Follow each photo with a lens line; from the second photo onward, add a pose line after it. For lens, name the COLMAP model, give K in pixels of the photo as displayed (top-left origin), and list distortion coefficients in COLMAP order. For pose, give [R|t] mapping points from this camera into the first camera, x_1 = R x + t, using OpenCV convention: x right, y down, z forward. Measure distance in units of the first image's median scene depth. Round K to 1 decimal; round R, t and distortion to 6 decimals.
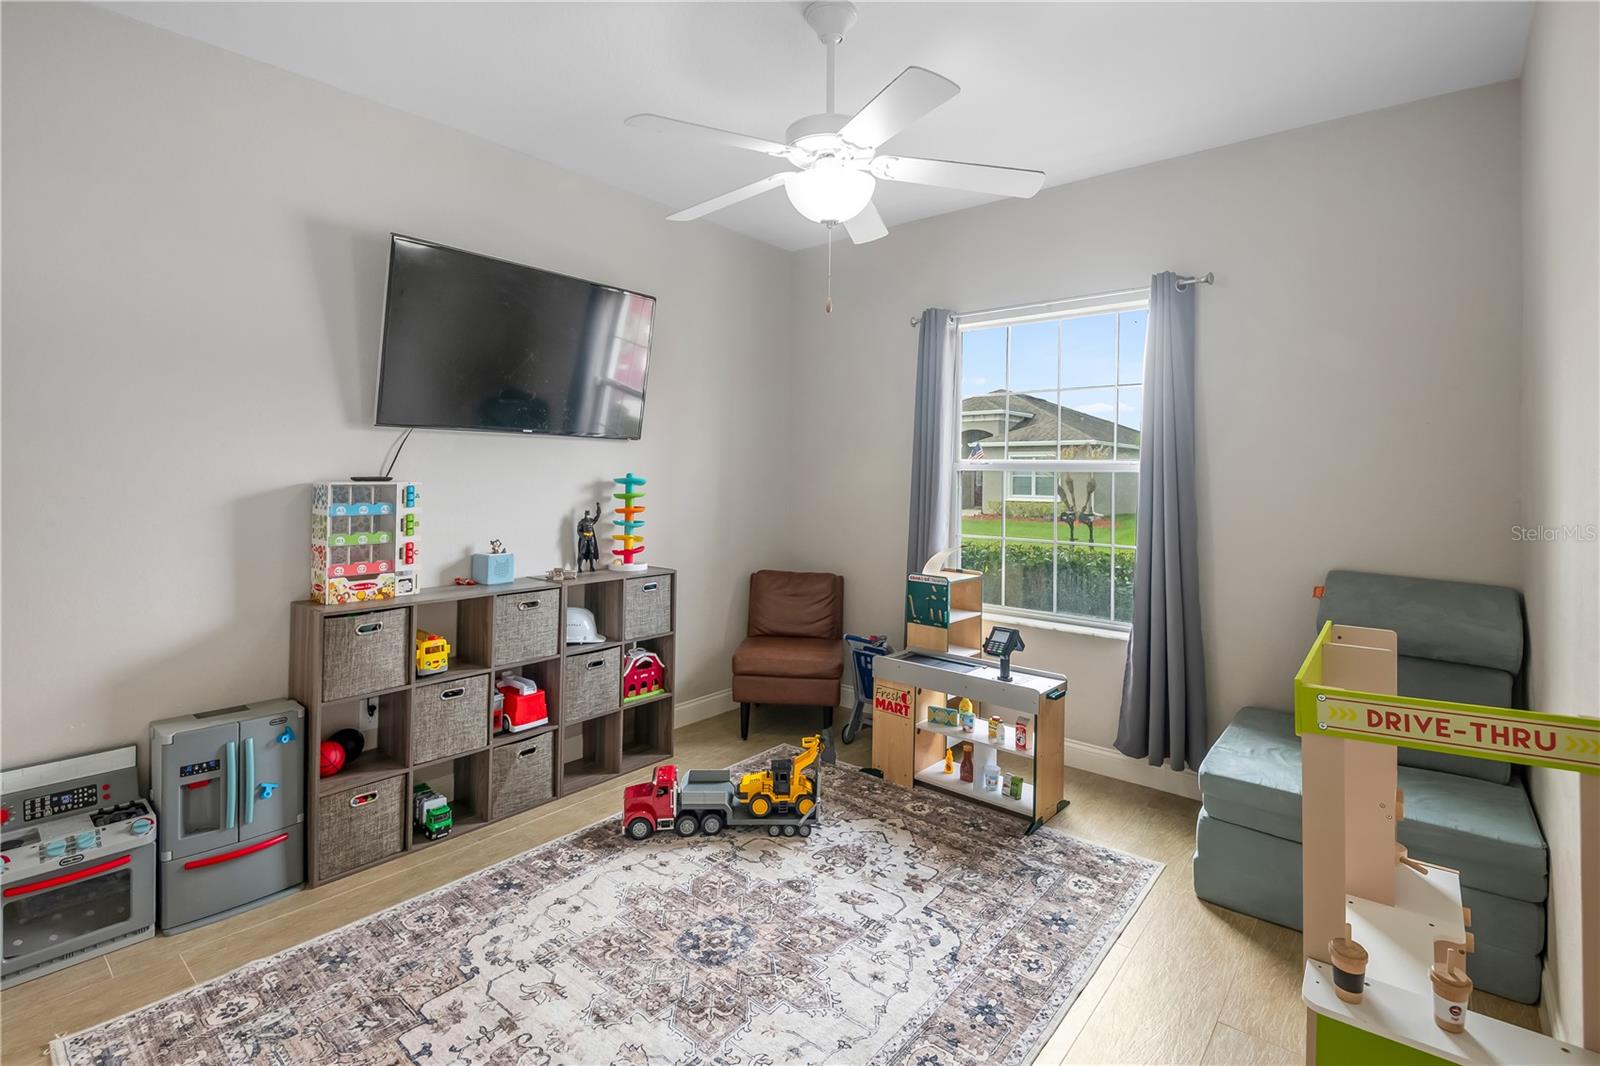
lens RADIAL K [[741.4, 0, 800.0], [0, 741.4, 533.0], [0, 0, 1]] dist [-0.007230, -0.001363]
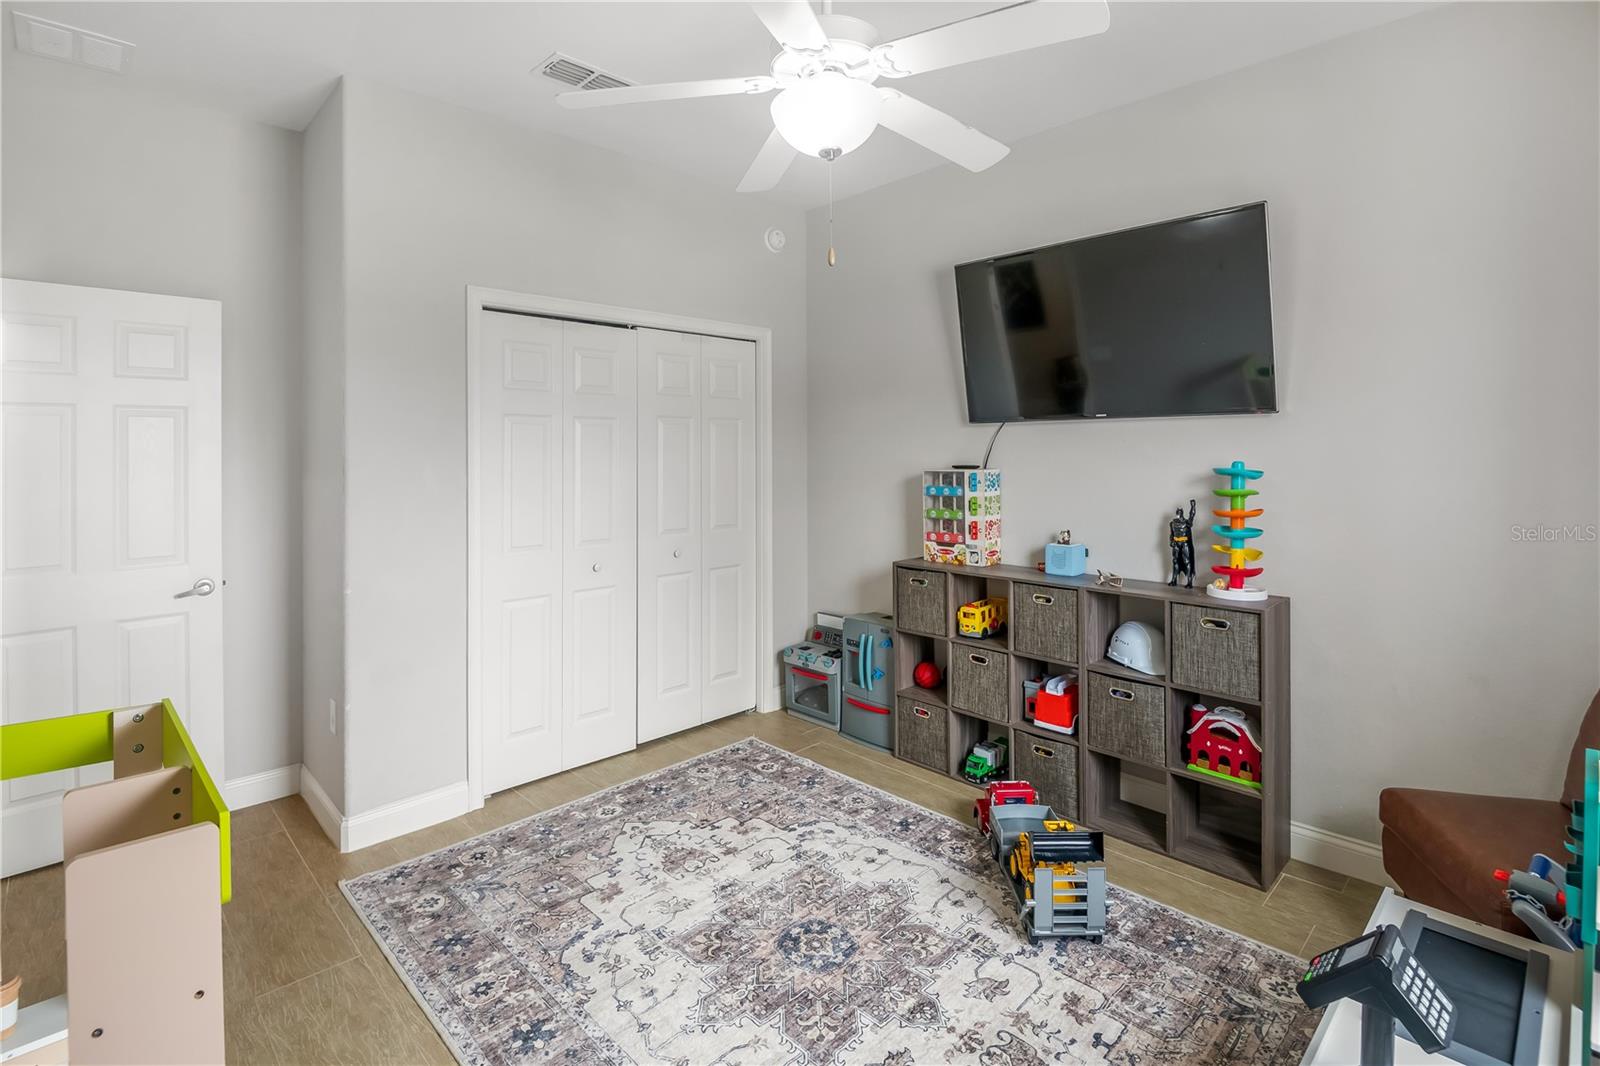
lens RADIAL K [[761.6, 0, 800.5], [0, 761.6, 514.2], [0, 0, 1]] dist [0.024549, -0.000420]
pose [[-0.096936, 0.079928, -0.992076, 0.750876], [-0.068322, 0.993885, 0.086750, -0.090687], [0.992943, 0.076190, -0.090883, 0.904959]]
